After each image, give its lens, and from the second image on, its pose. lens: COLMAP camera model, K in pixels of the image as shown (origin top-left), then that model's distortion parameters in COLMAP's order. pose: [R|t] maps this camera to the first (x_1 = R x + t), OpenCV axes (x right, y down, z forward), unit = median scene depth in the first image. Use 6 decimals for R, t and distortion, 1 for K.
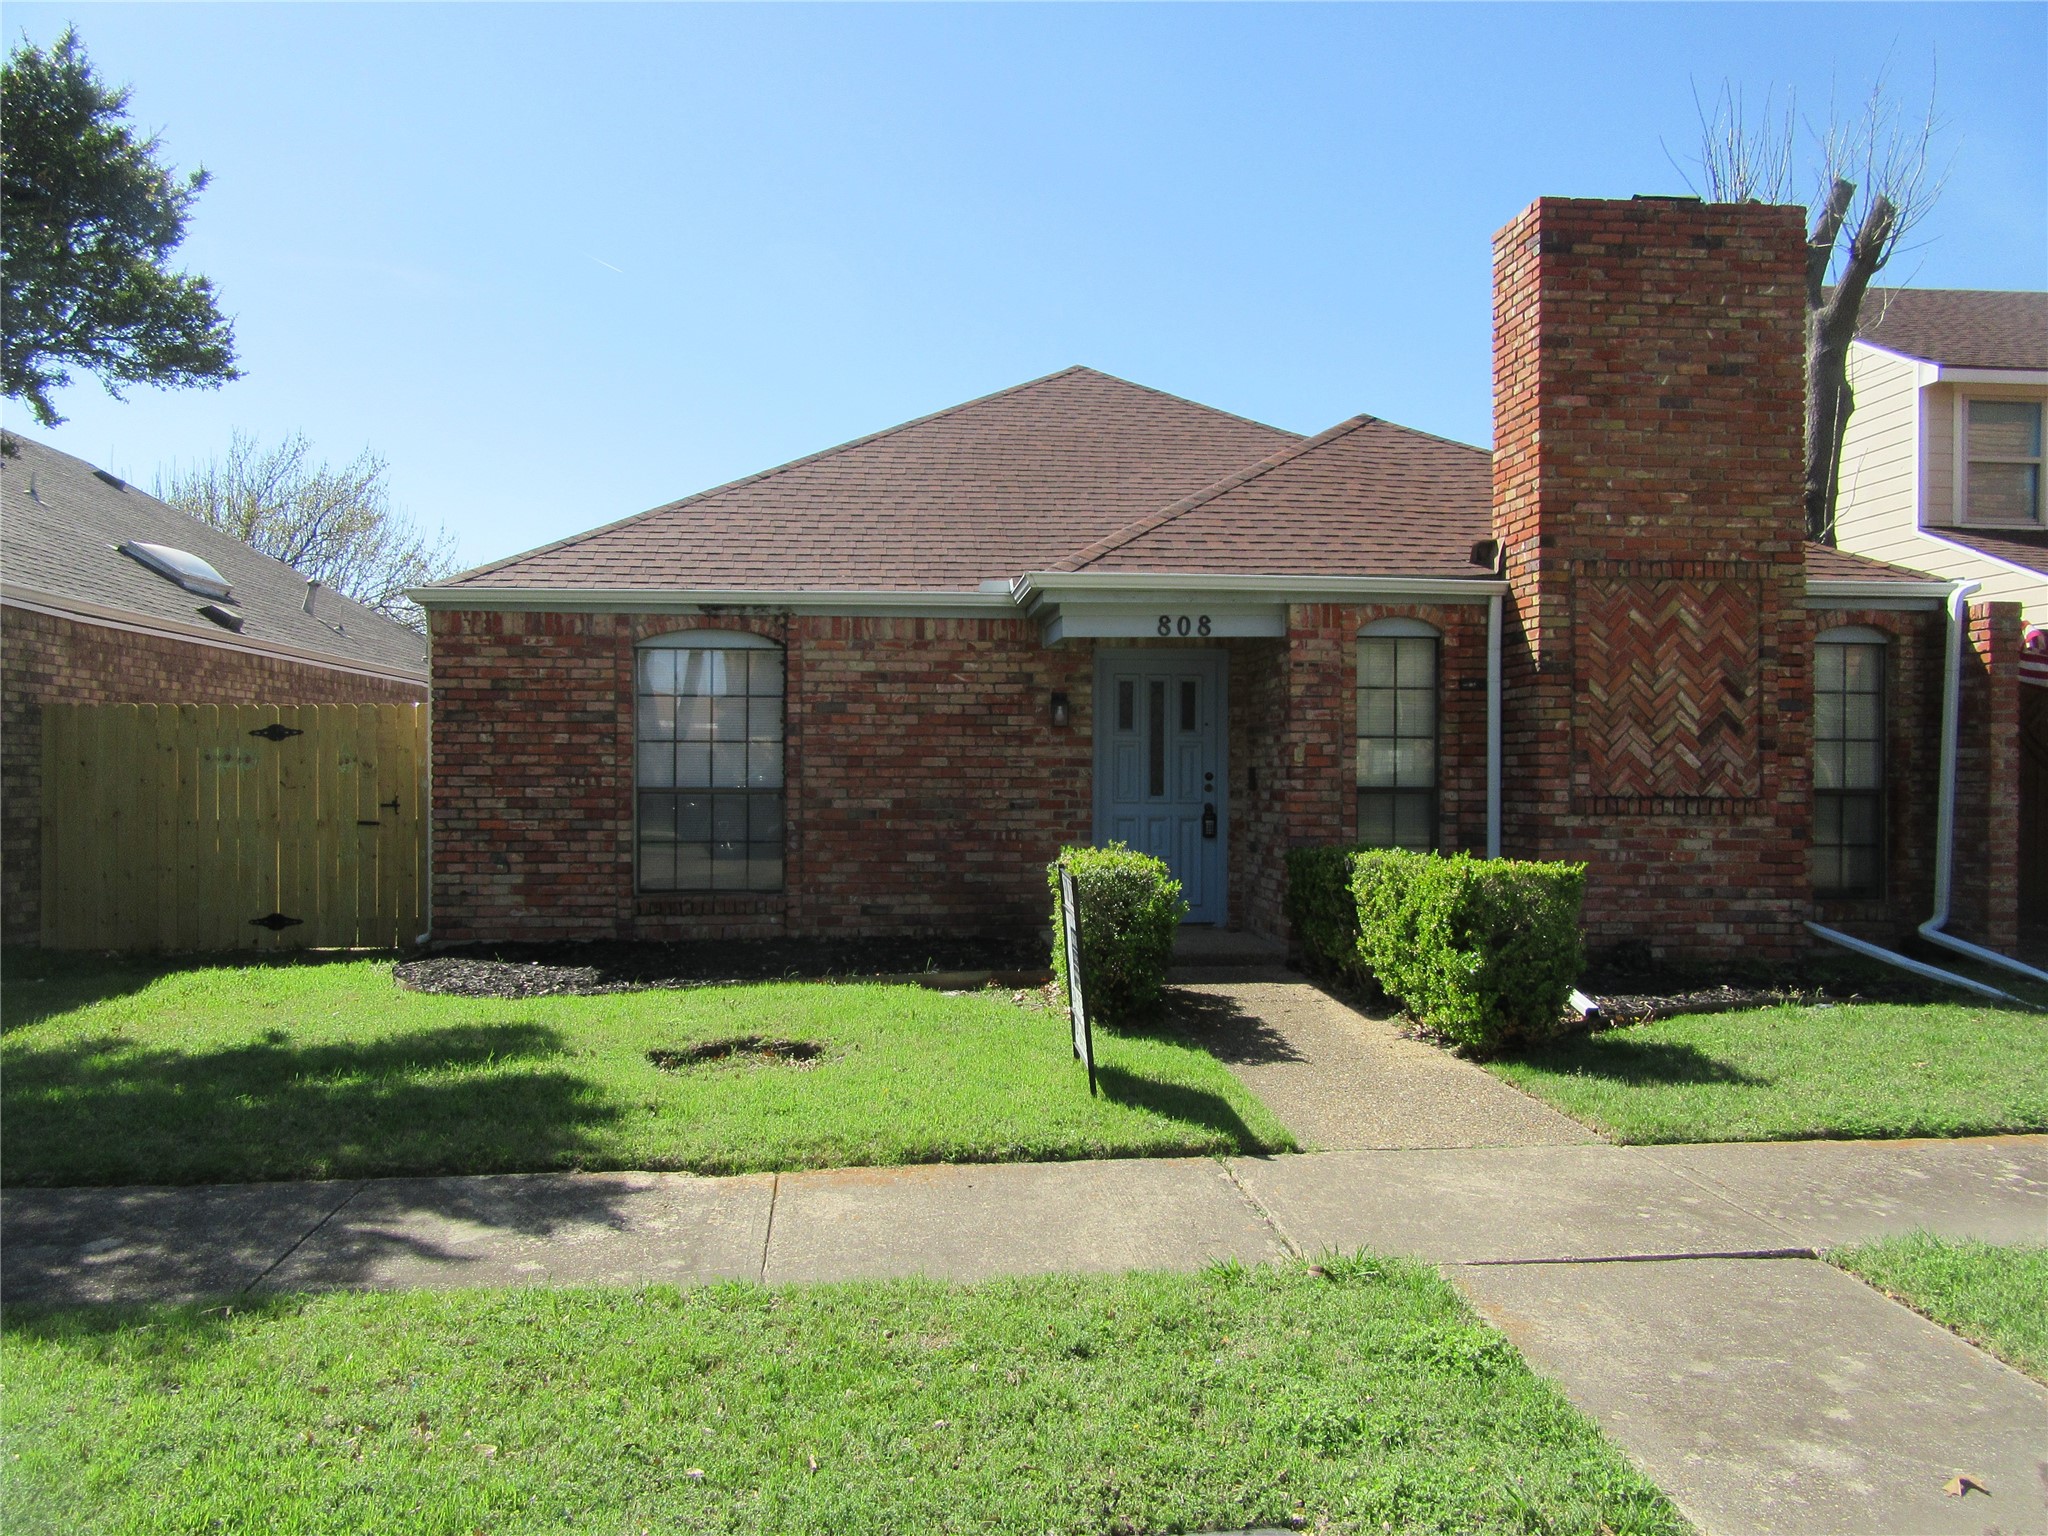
lens RADIAL K [[1537.6, 0, 1019.8], [0, 1537.6, 769.2], [0, 0, 1]] dist [0.021812, -0.021116]
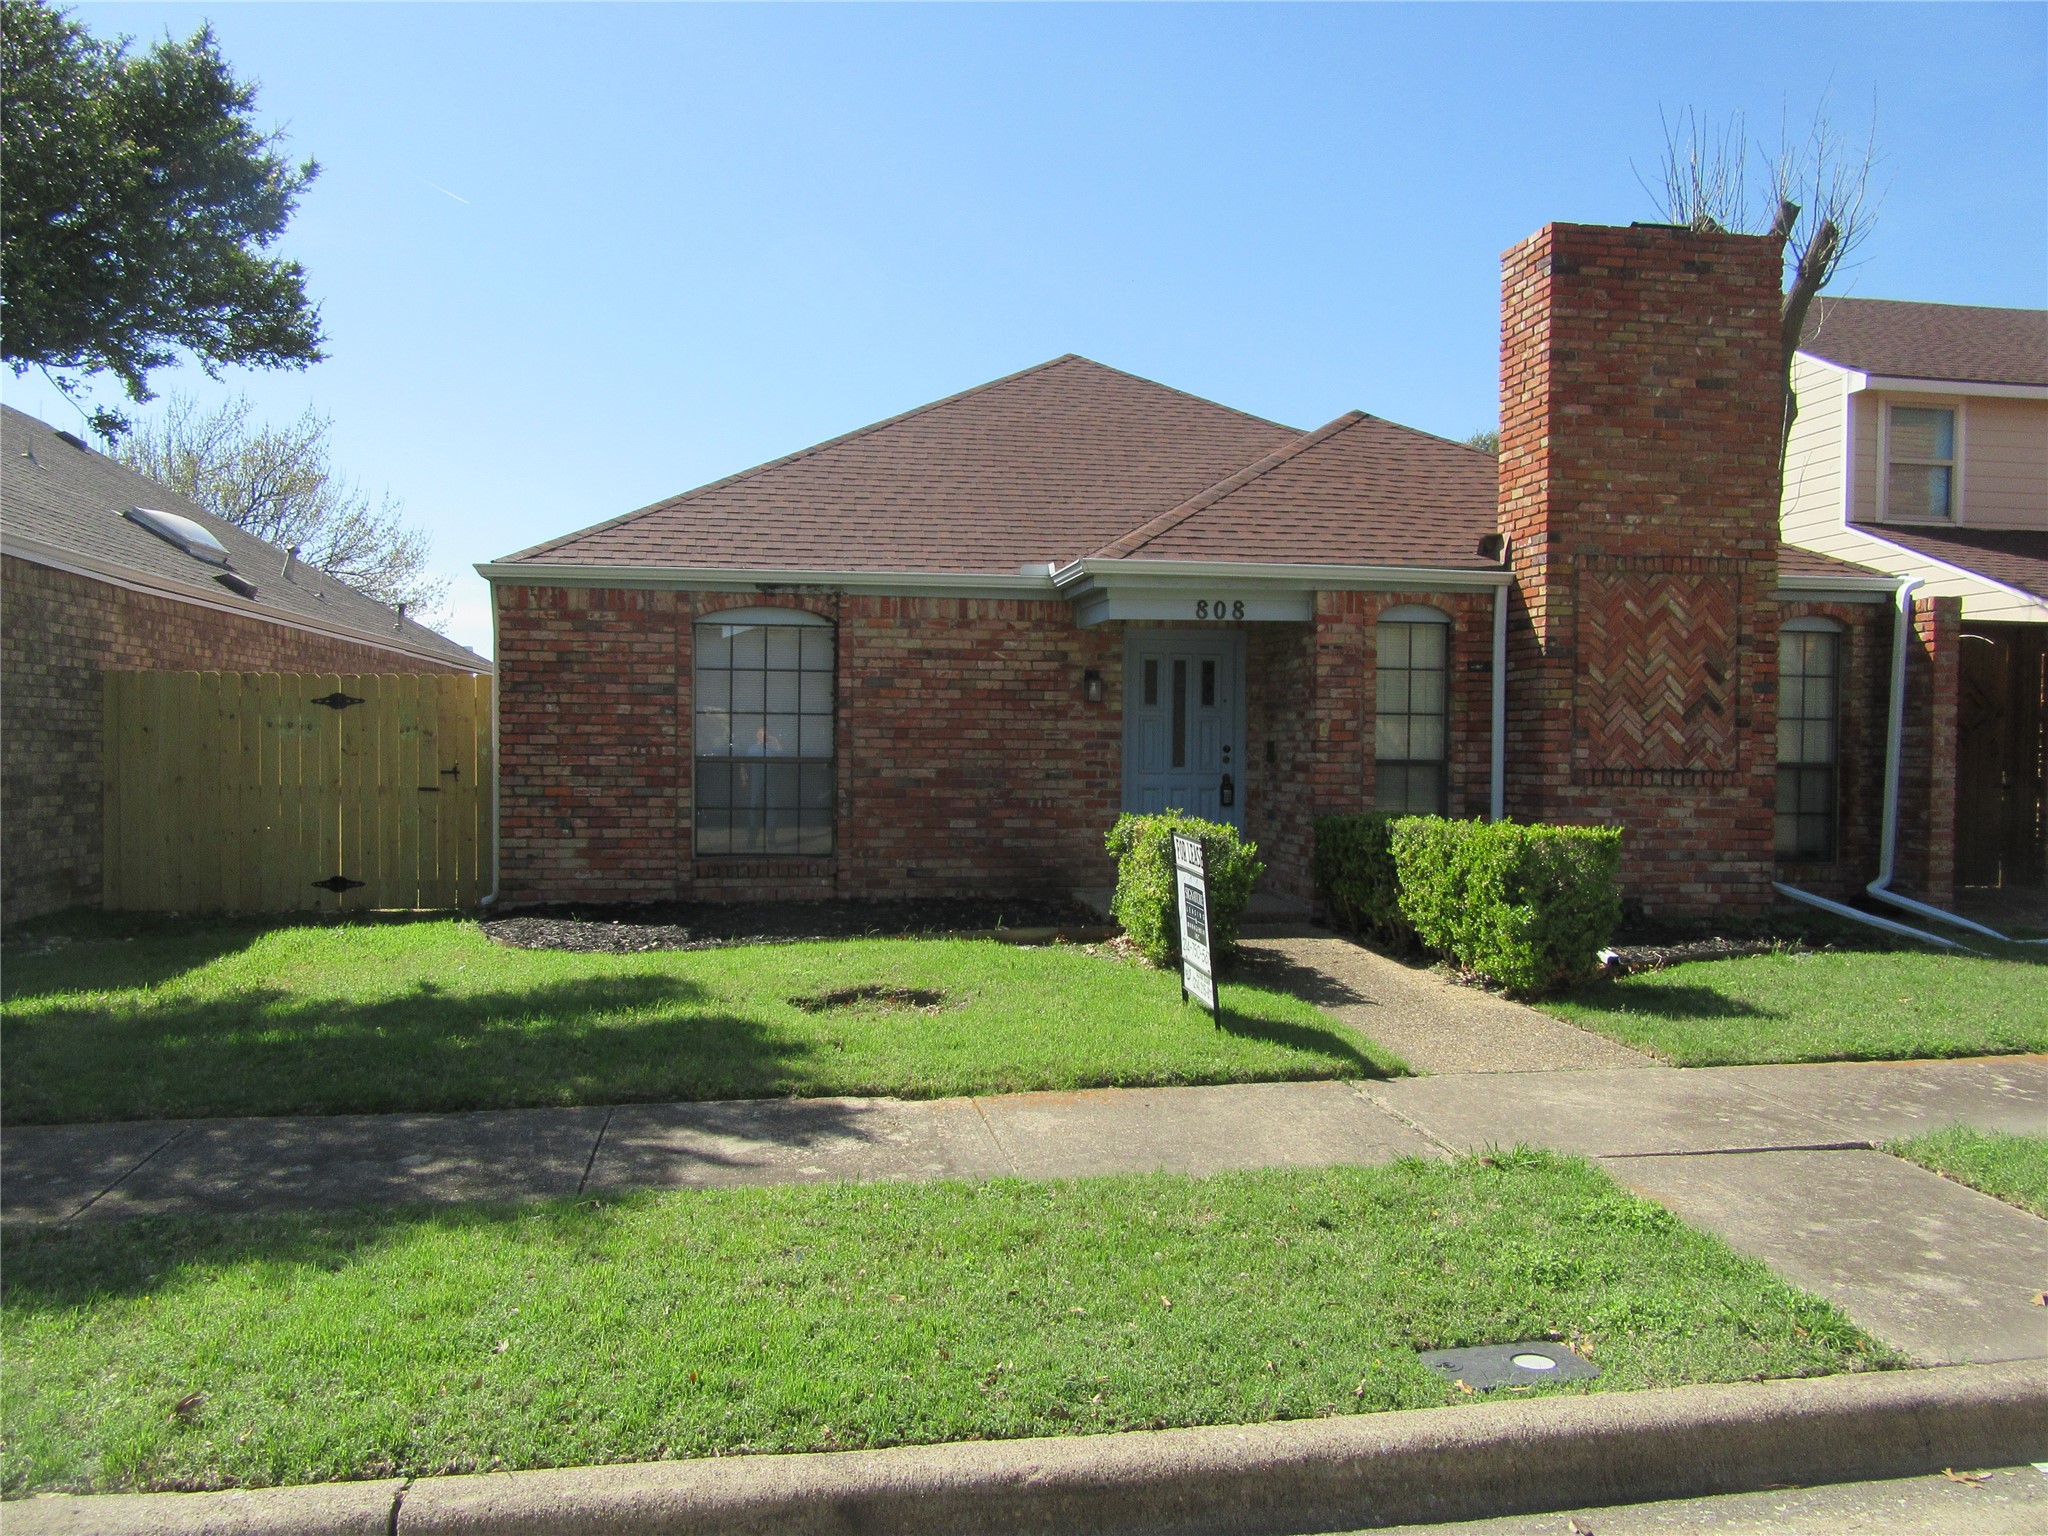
lens RADIAL K [[1537.6, 0, 1026.8], [0, 1537.6, 775.6], [0, 0, 1]] dist [0.021812, -0.021116]
pose [[0.997351, 0.004186, 0.072618, -0.111671], [-0.005932, 0.999698, 0.023838, -0.001717], [-0.072497, -0.024206, 0.997075, -0.074562]]
